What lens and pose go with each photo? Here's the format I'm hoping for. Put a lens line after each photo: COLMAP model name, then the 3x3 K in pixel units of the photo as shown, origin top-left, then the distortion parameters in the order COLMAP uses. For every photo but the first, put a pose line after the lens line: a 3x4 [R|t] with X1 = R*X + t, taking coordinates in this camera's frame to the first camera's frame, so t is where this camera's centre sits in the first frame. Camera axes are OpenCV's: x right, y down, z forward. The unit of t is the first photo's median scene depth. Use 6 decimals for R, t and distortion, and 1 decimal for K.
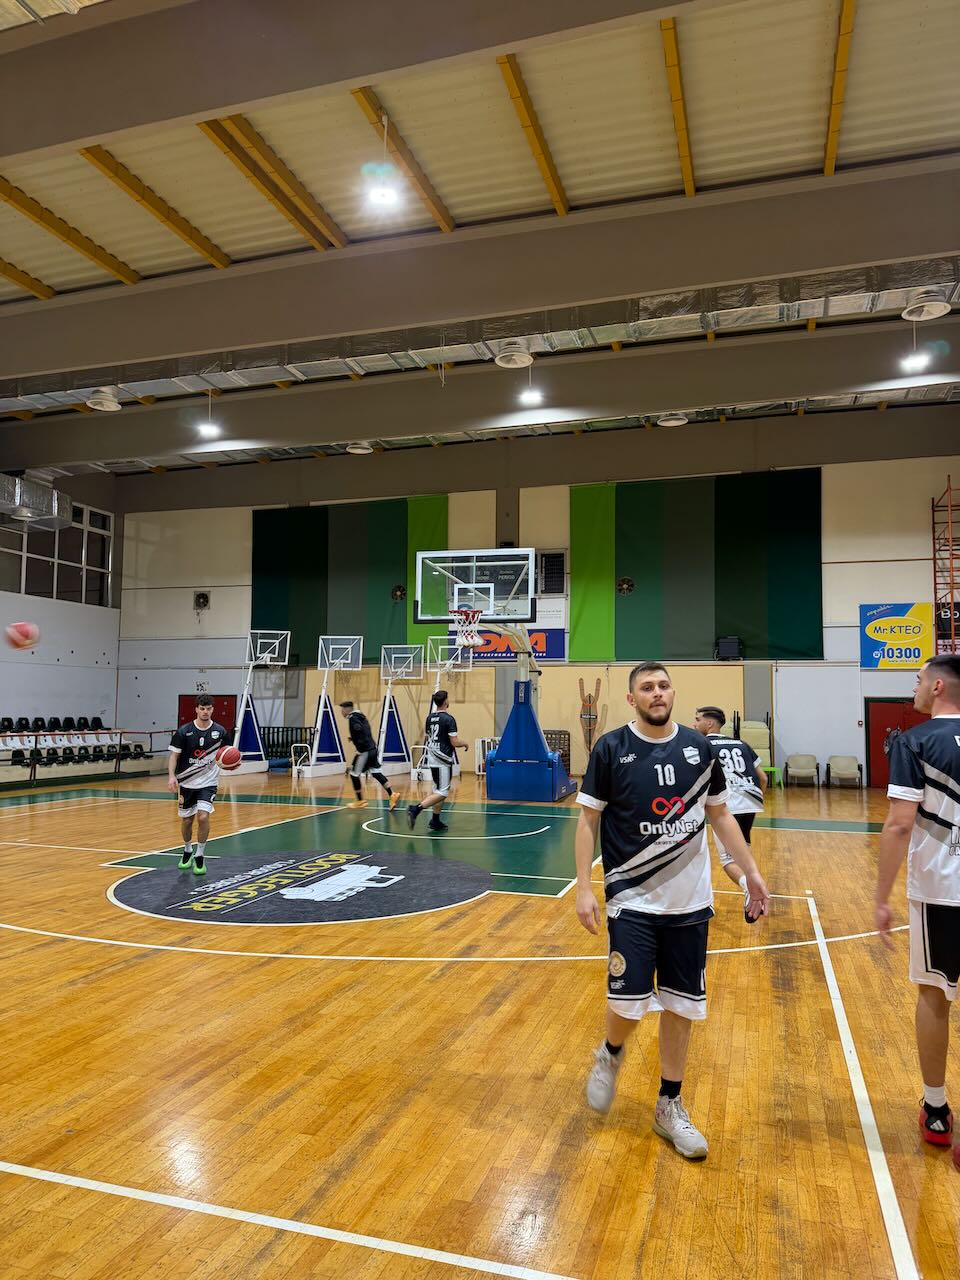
lens RADIAL K [[910.4, 0, 471.2], [0, 910.4, 643.0], [0, 0, 1]] dist [0.101947, -0.219086]
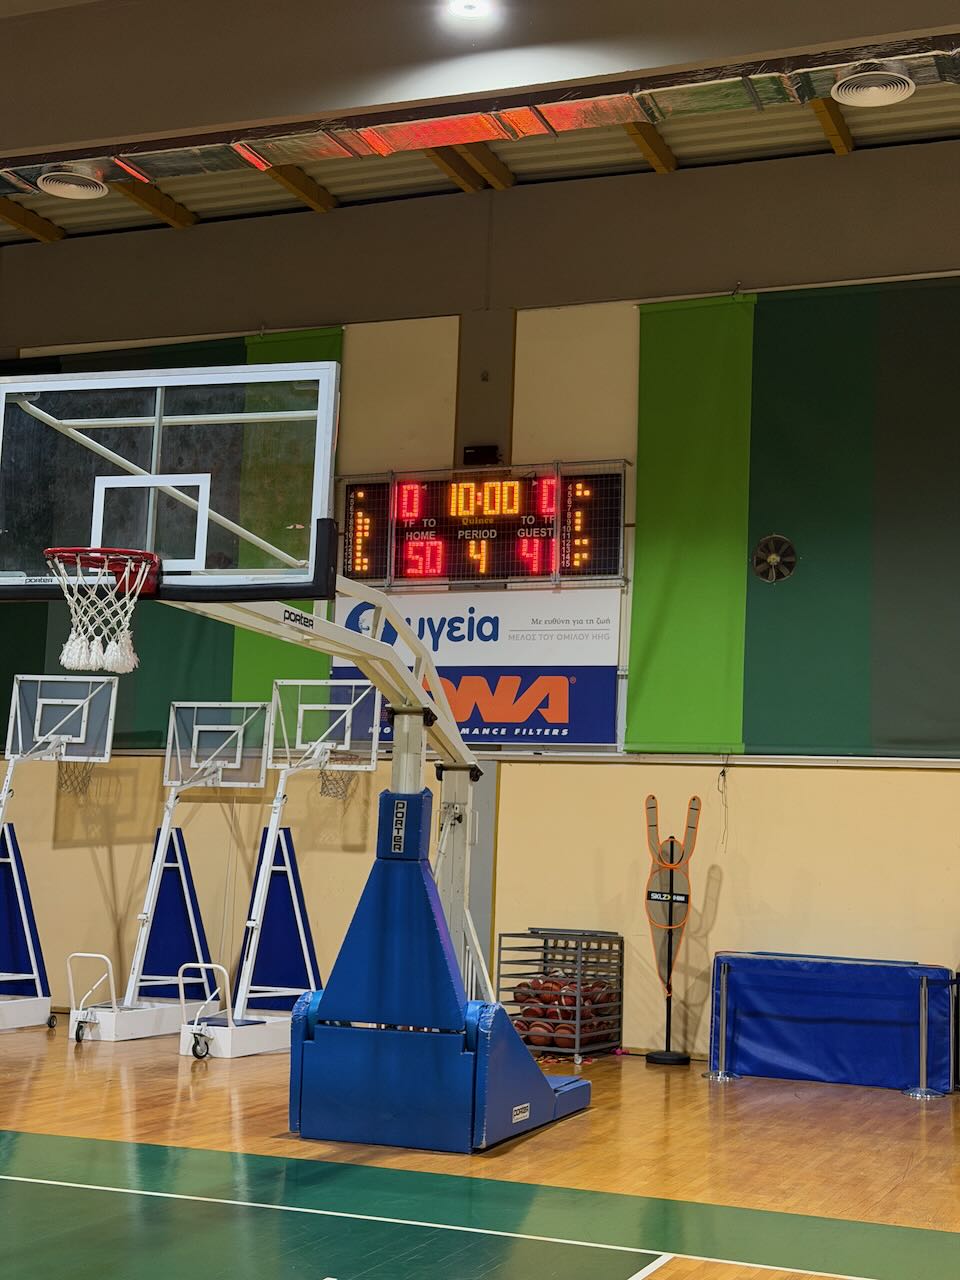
lens RADIAL K [[1810.5, 0, 491.9], [0, 1810.5, 651.6], [0, 0, 1]] dist [0.115707, -0.051248]
pose [[0.997921, 0.021711, -0.060683, 0.110869], [-0.024324, 0.998794, -0.042659, 0.013873], [0.059683, 0.044046, 0.997245, 0.262399]]
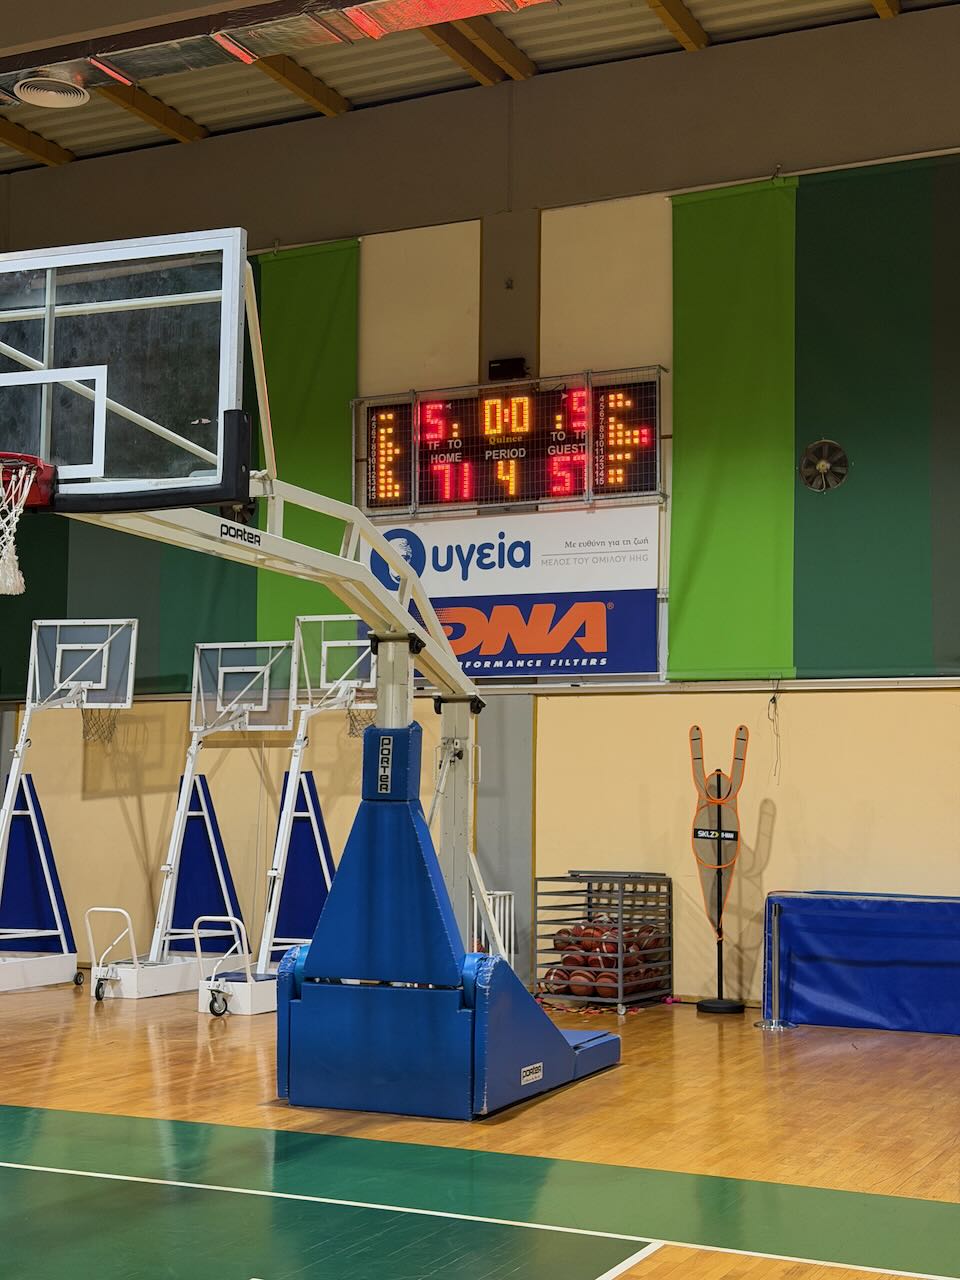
lens RADIAL K [[1805.3, 0, 473.4], [0, 1805.3, 652.8], [0, 0, 1]] dist [0.128322, -0.160586]
pose [[0.991846, -0.007976, -0.127192, 0.140153], [0.006646, 0.999919, -0.010877, 0.019176], [0.127268, 0.009943, 0.991818, 0.323733]]
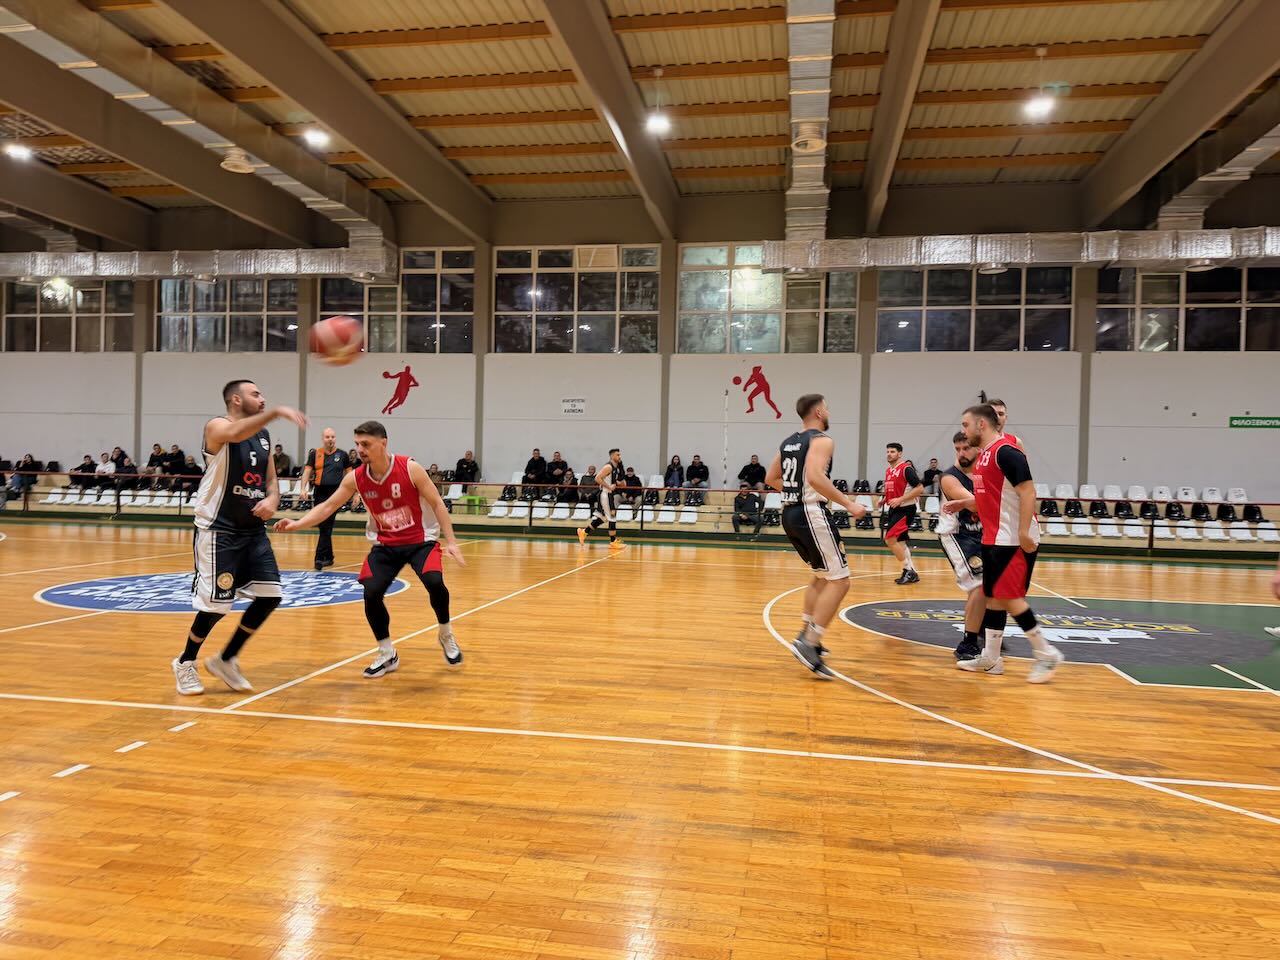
lens RADIAL K [[925.8, 0, 648.2], [0, 925.8, 487.0], [0, 0, 1]] dist [0.044824, -0.055381]
pose [[0.125384, 0.003107, -0.992103, 0.334475], [0.051102, 0.998647, 0.009586, 0.035136], [0.990791, -0.051901, 0.125056, 0.209085]]
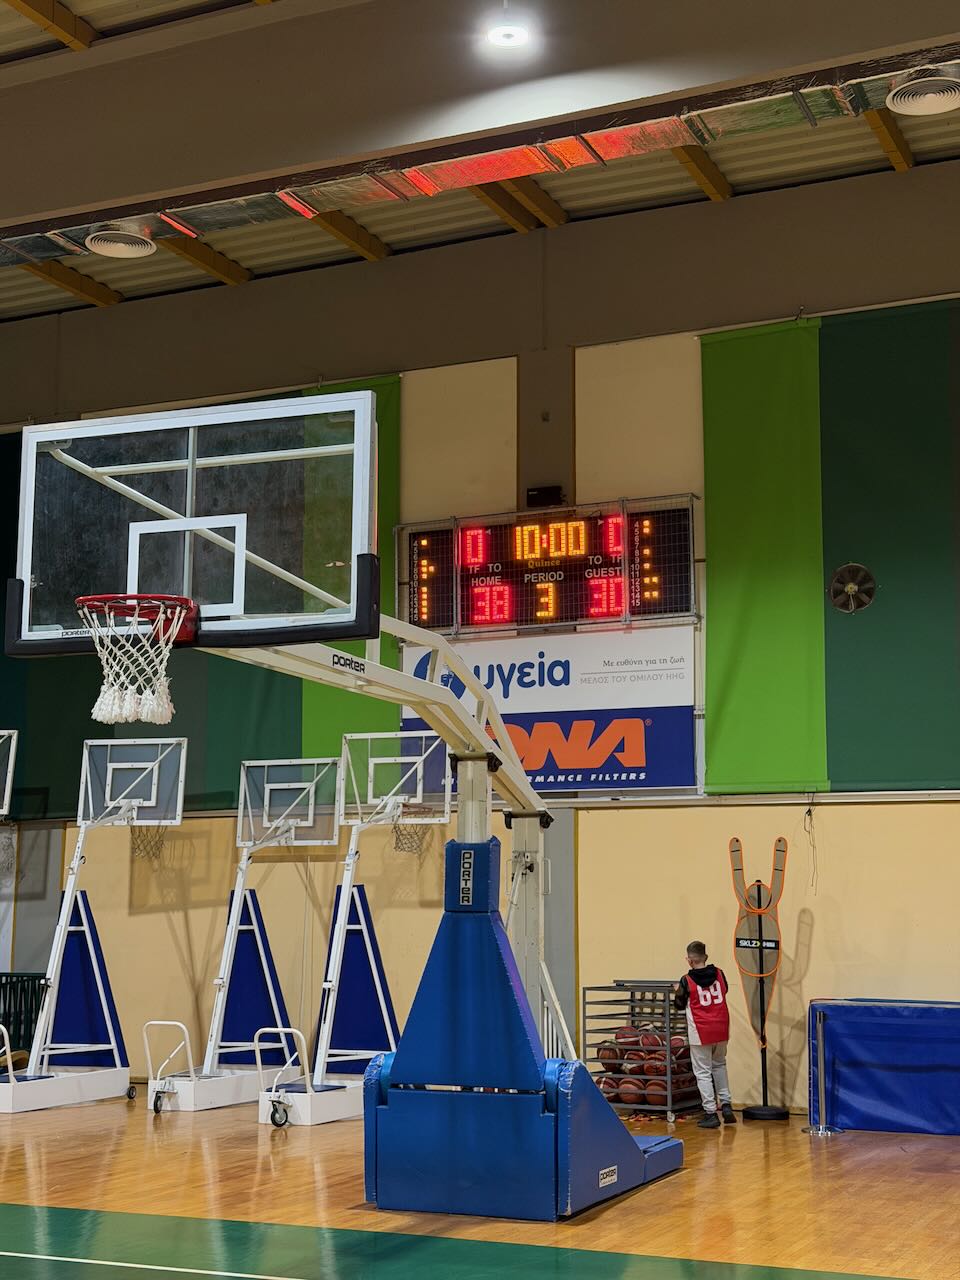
lens RADIAL K [[1808.2, 0, 482.8], [0, 1808.2, 646.1], [0, 0, 1]] dist [0.133544, -0.226597]
pose [[0.993397, -0.022918, -0.112413, 0.116373], [0.014438, 0.997027, -0.075683, 0.017090], [0.113813, 0.073560, 0.990775, 0.286037]]
